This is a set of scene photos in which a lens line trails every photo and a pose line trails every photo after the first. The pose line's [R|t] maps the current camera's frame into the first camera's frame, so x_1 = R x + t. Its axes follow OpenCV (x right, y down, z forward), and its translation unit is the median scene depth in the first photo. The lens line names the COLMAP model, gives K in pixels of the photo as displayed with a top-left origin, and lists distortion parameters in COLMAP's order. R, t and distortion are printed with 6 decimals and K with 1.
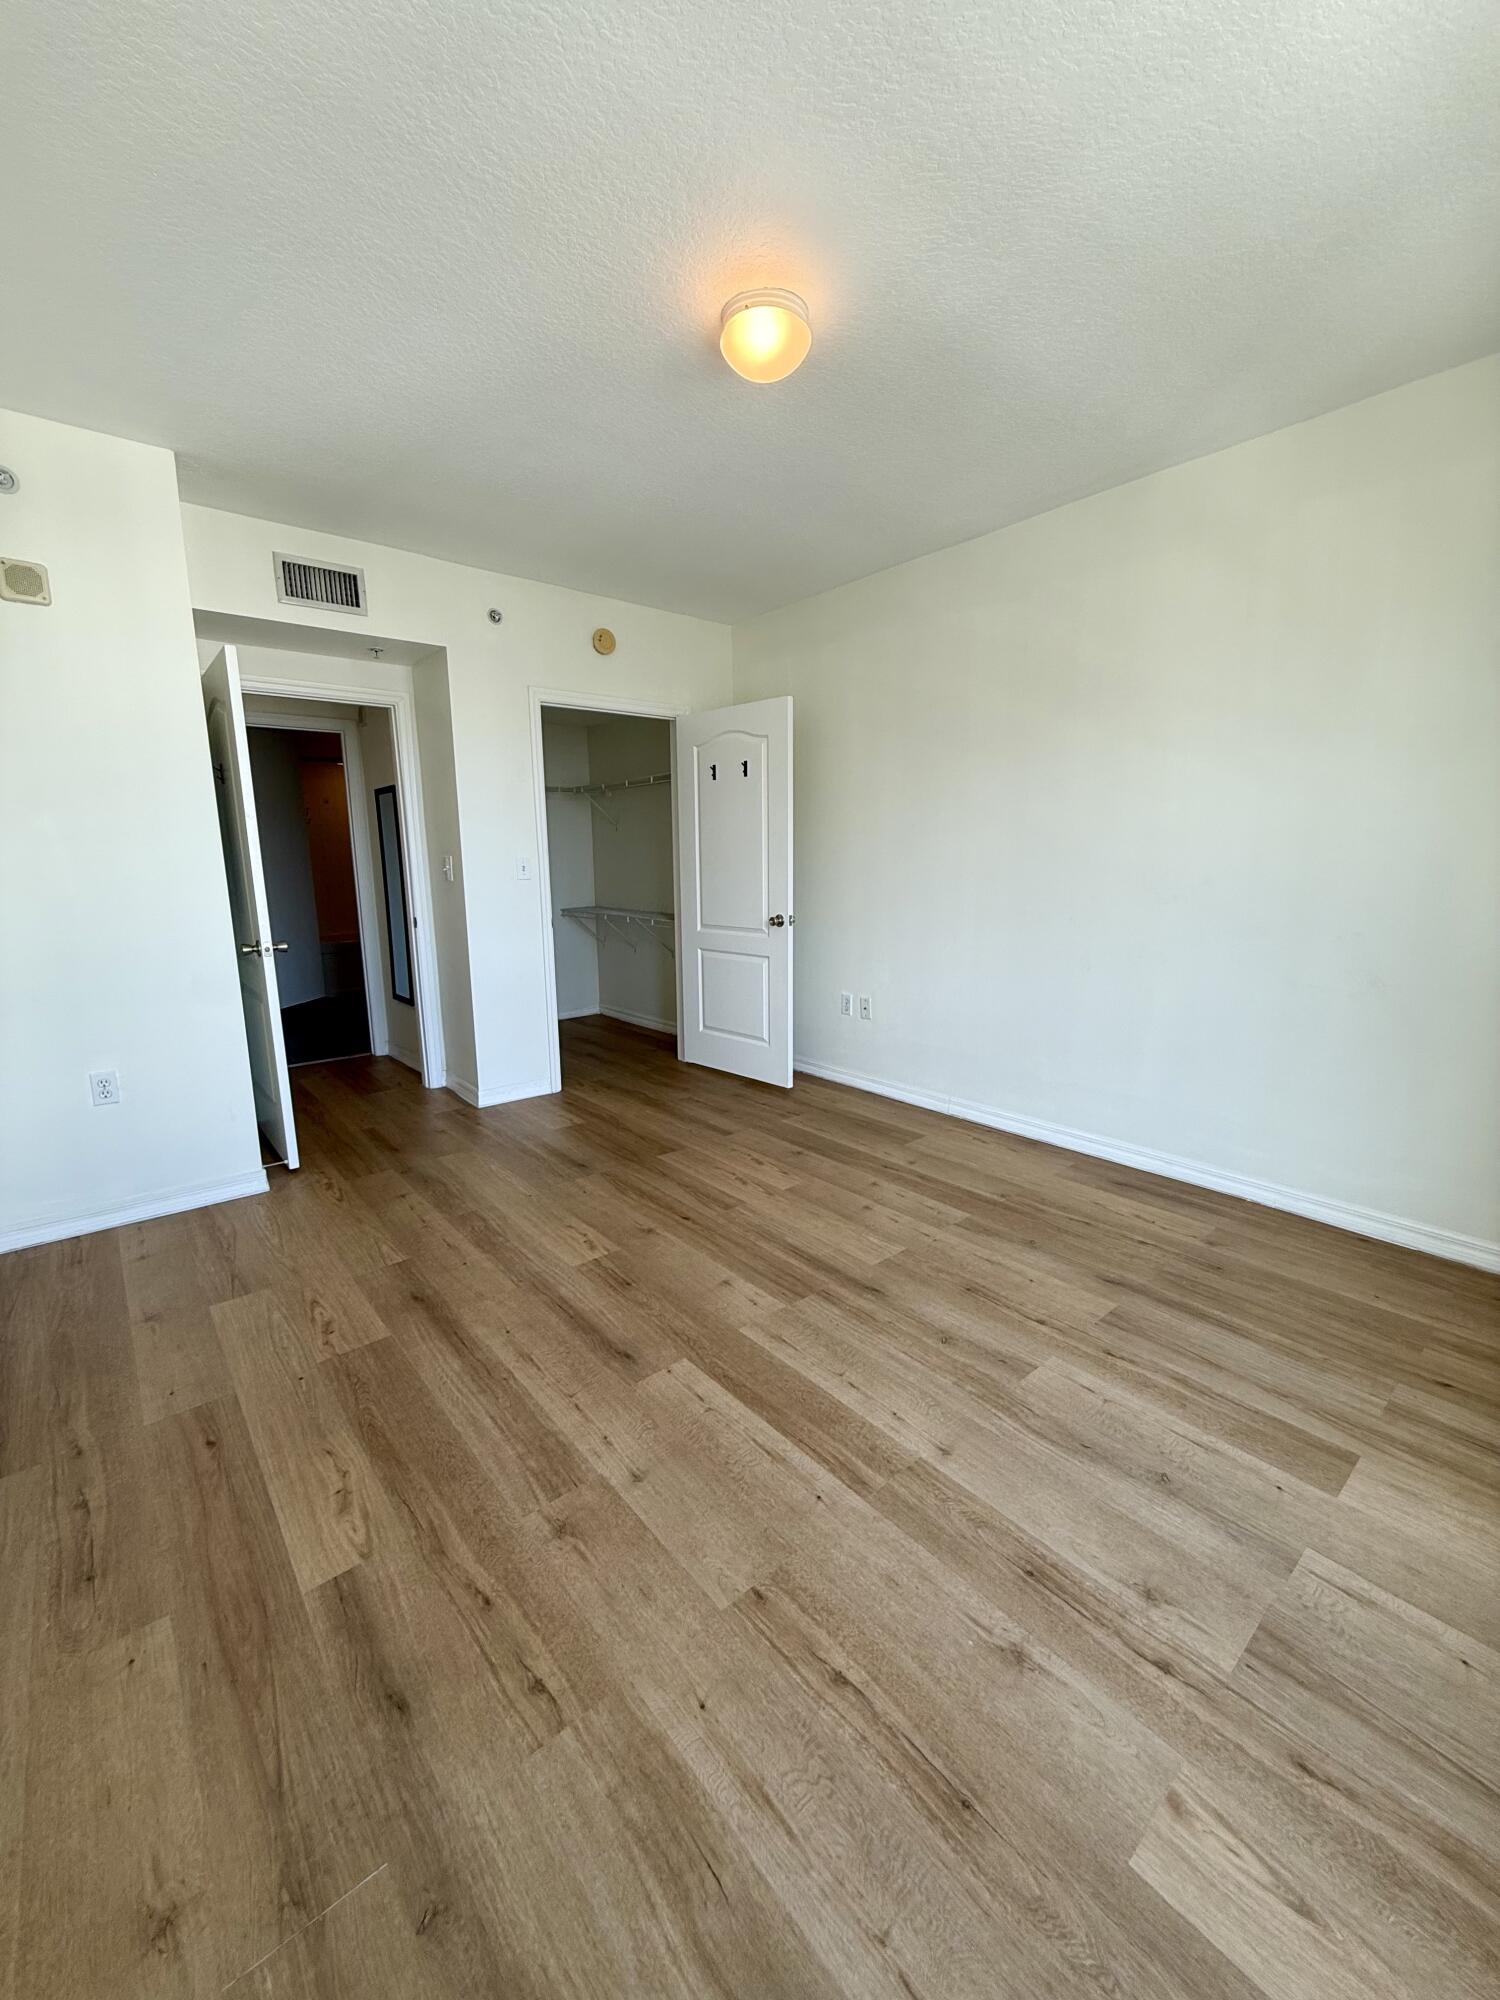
lens RADIAL K [[795.6, 0, 759.2], [0, 795.6, 994.2], [0, 0, 1]] dist [-0.000672, 0.000511]
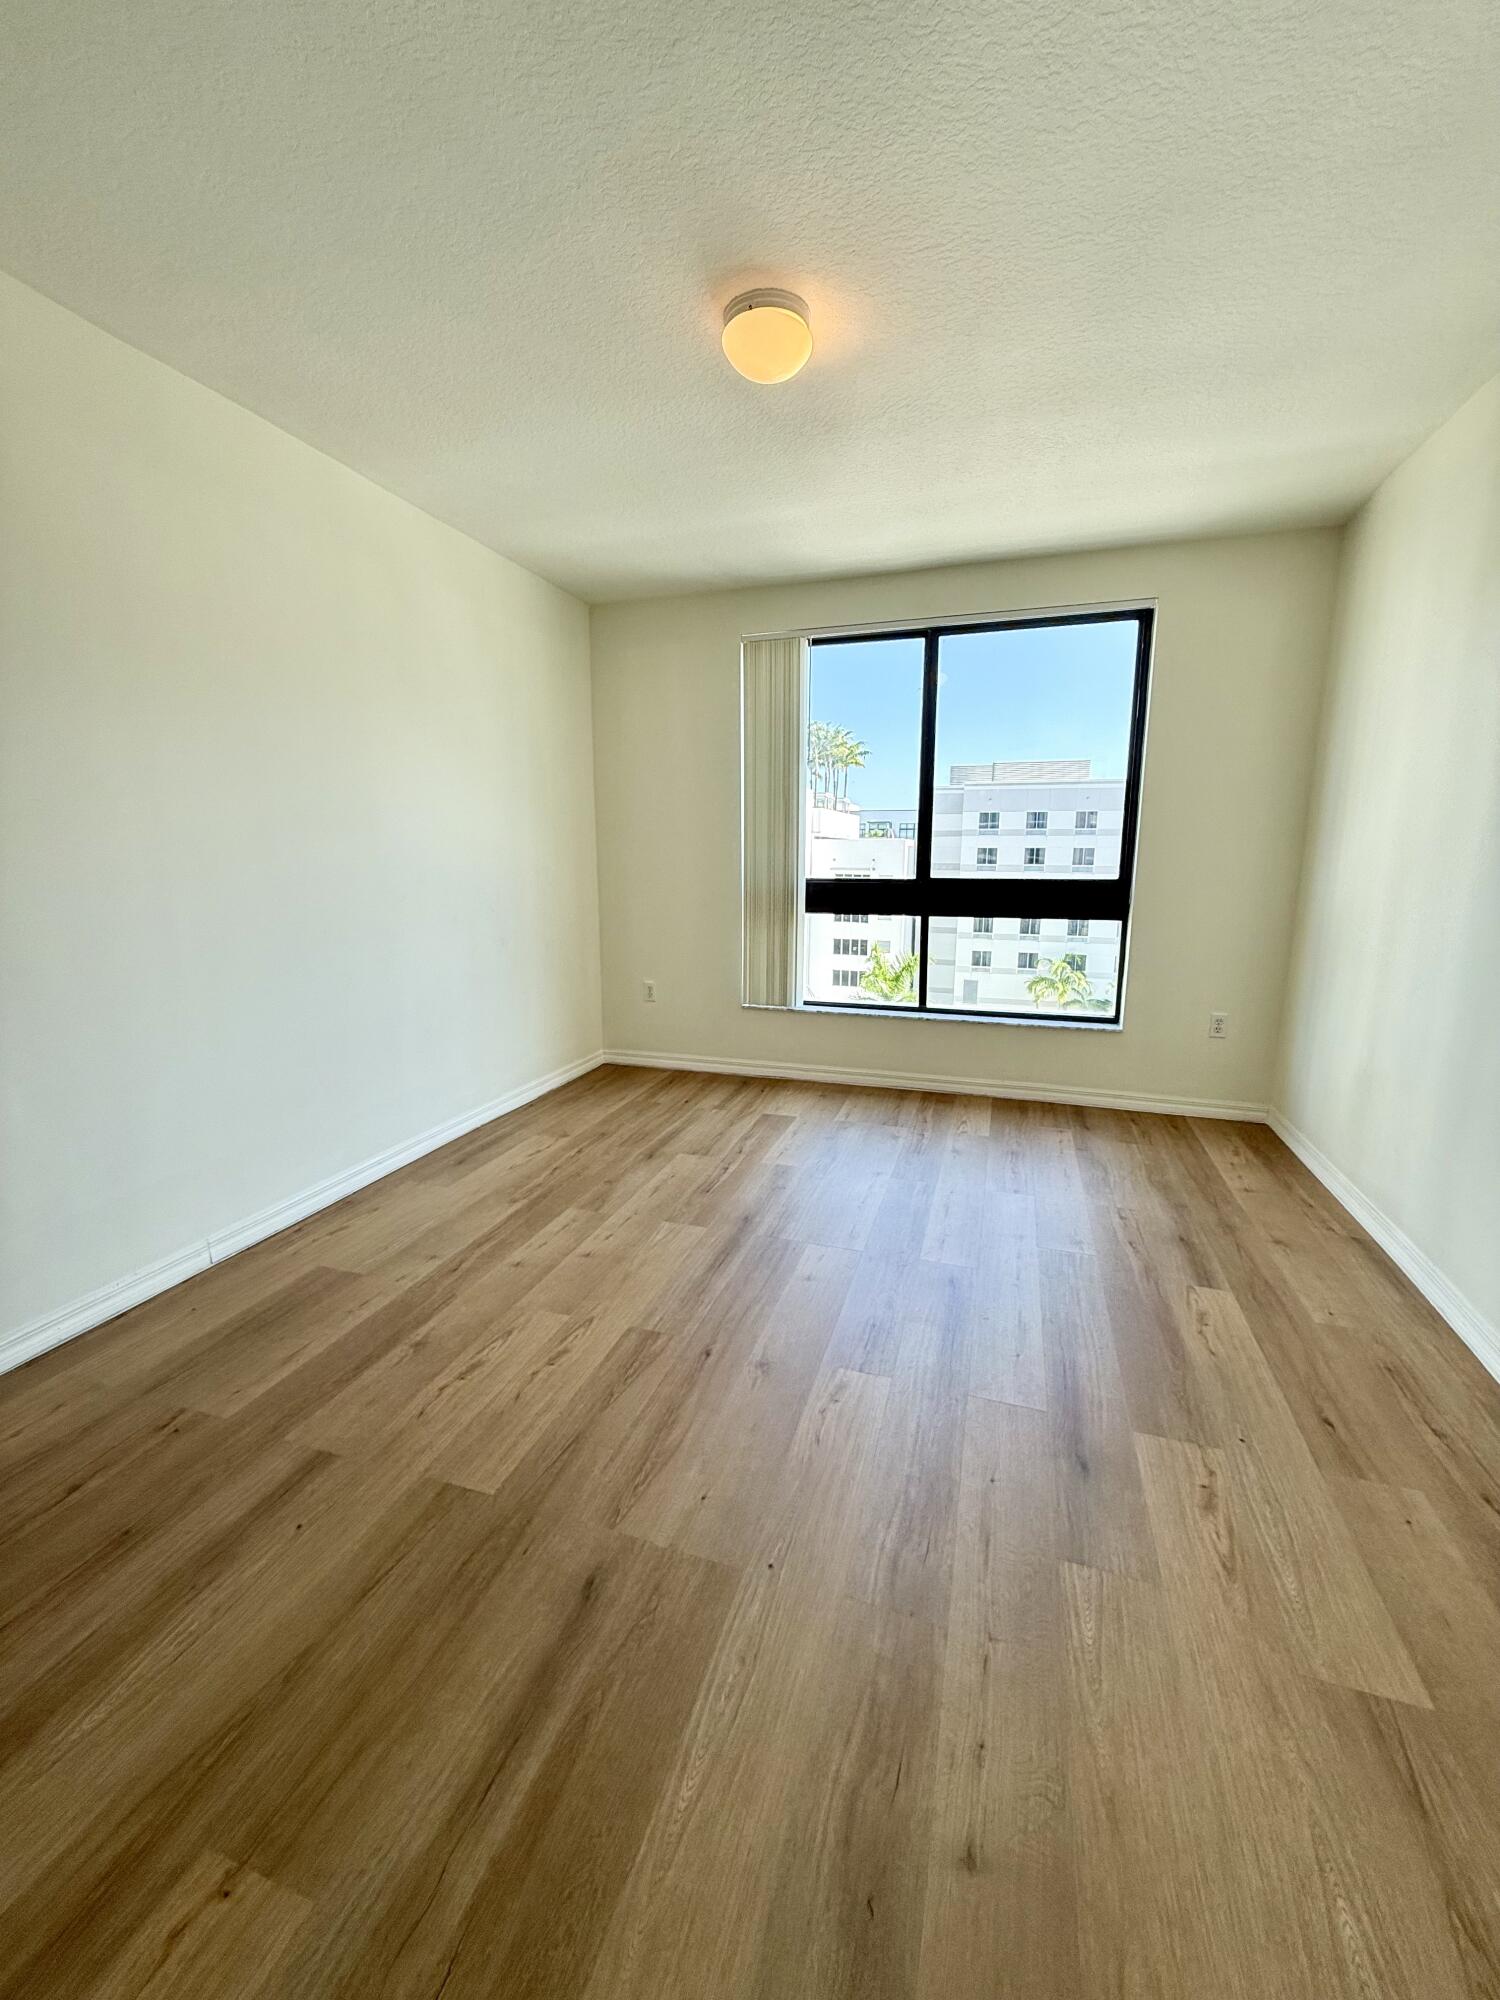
lens RADIAL K [[795.6, 0, 752.0], [0, 795.6, 988.7], [0, 0, 1]] dist [-0.000672, 0.000511]
pose [[-0.518888, -0.138506, 0.843547, -0.741380], [0.153935, 0.955516, 0.251580, -0.231680], [-0.840868, 0.260393, -0.474485, 1.334770]]
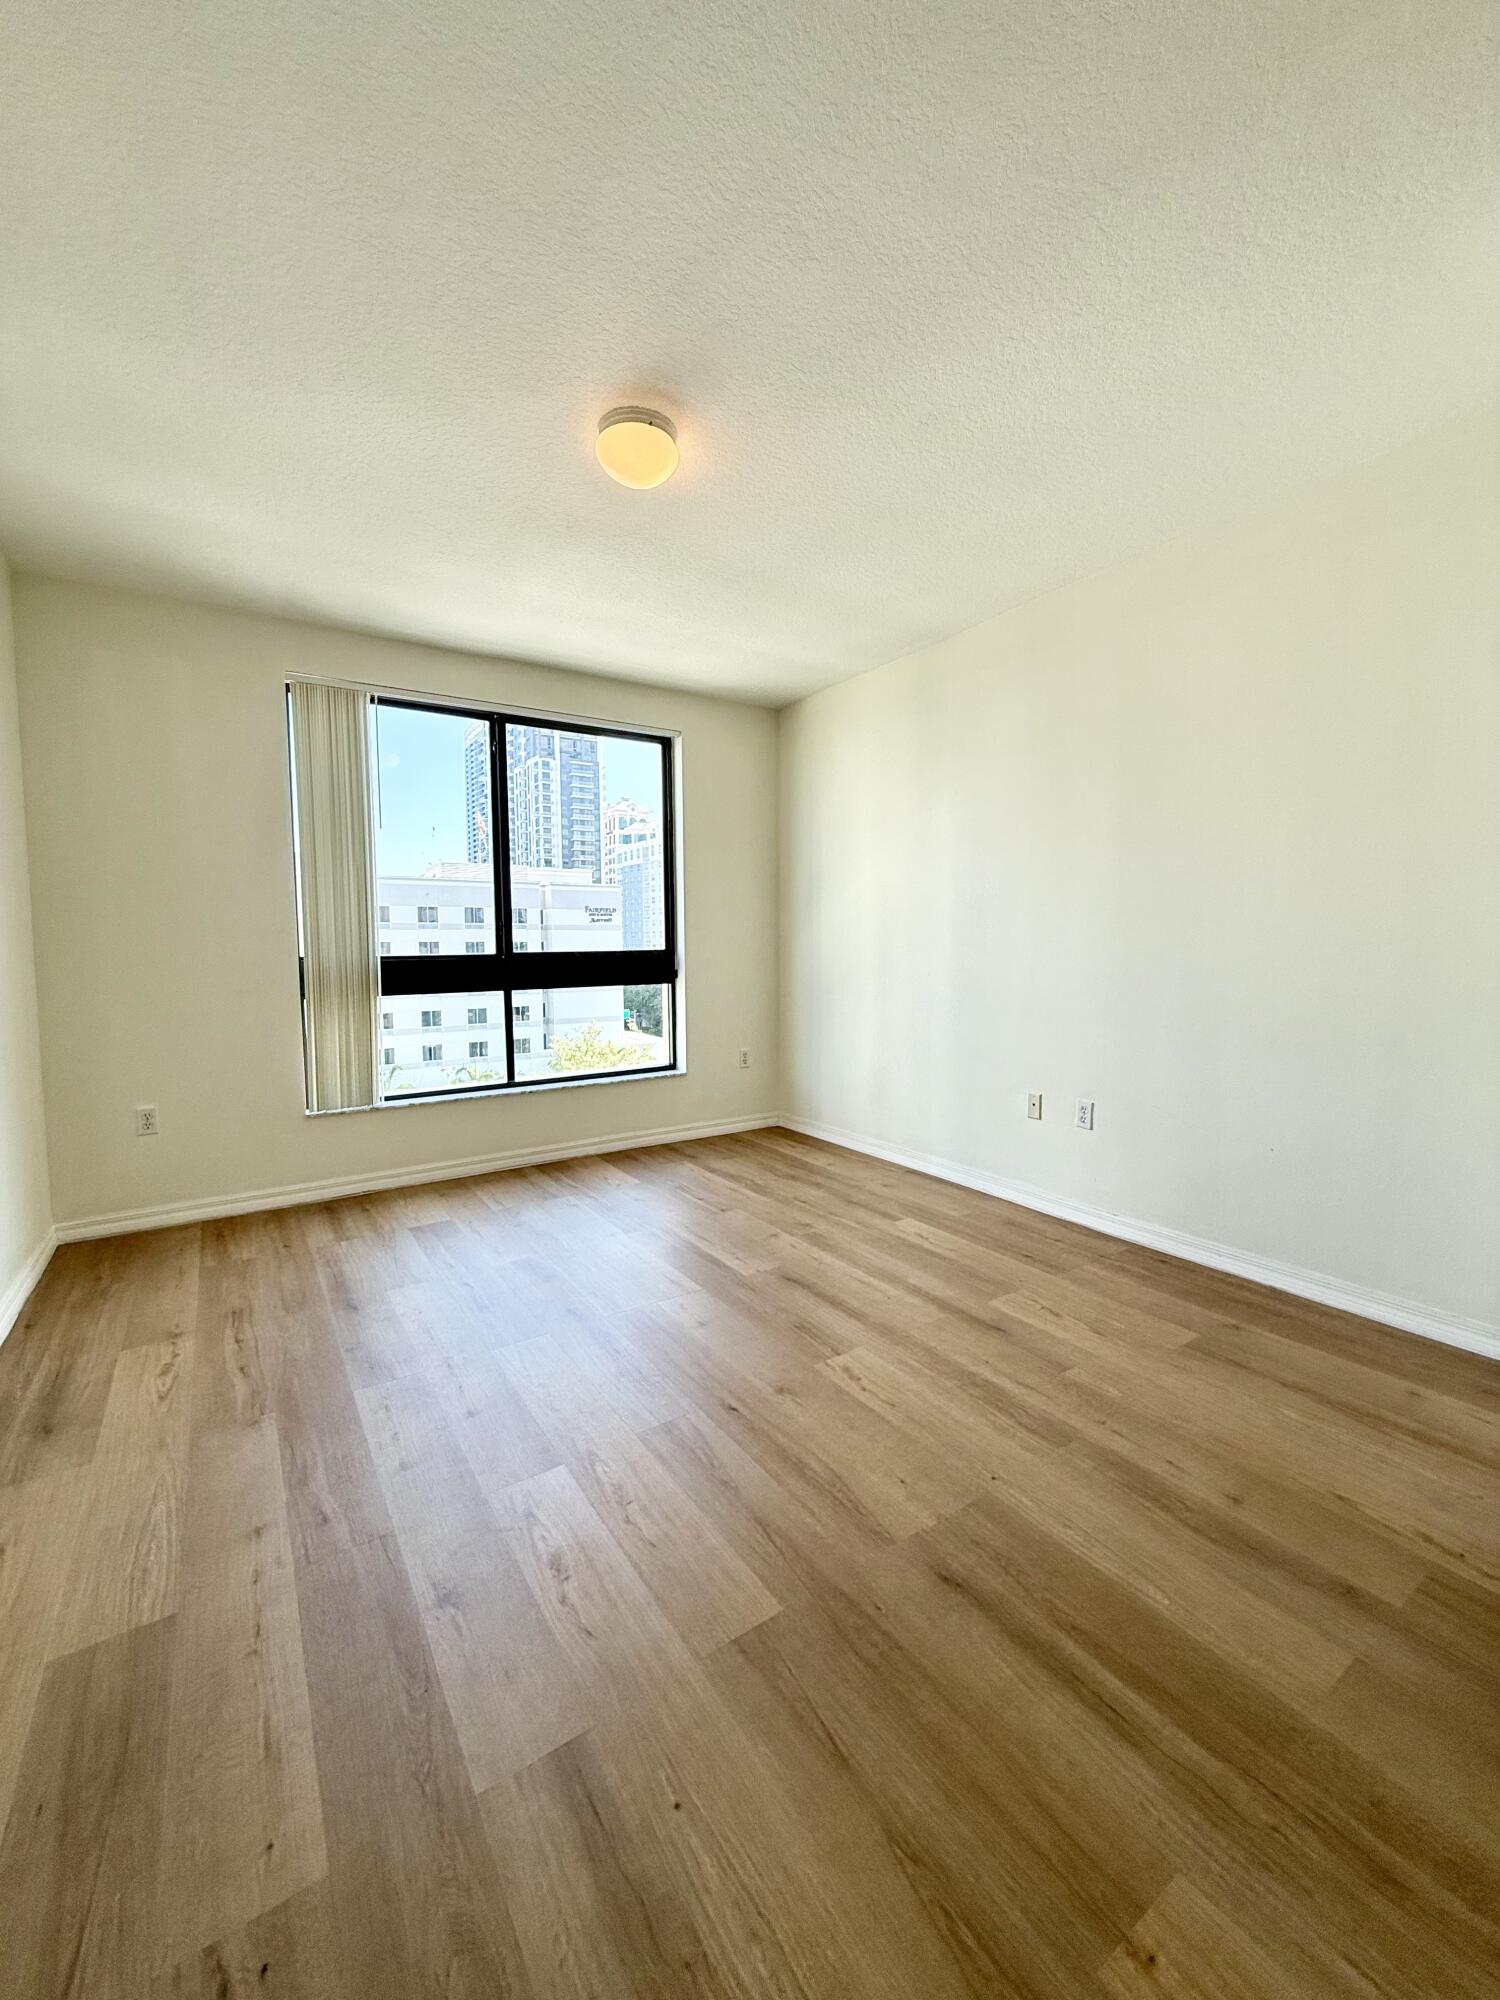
lens RADIAL K [[795.6, 0, 749.4], [0, 795.6, 989.0], [0, 0, 1]] dist [-0.000672, 0.000511]
pose [[-0.991833, 0.009947, 0.127151, -0.219938], [0.039488, 0.971916, 0.231993, -0.271795], [-0.121272, 0.235120, -0.964371, 1.742627]]
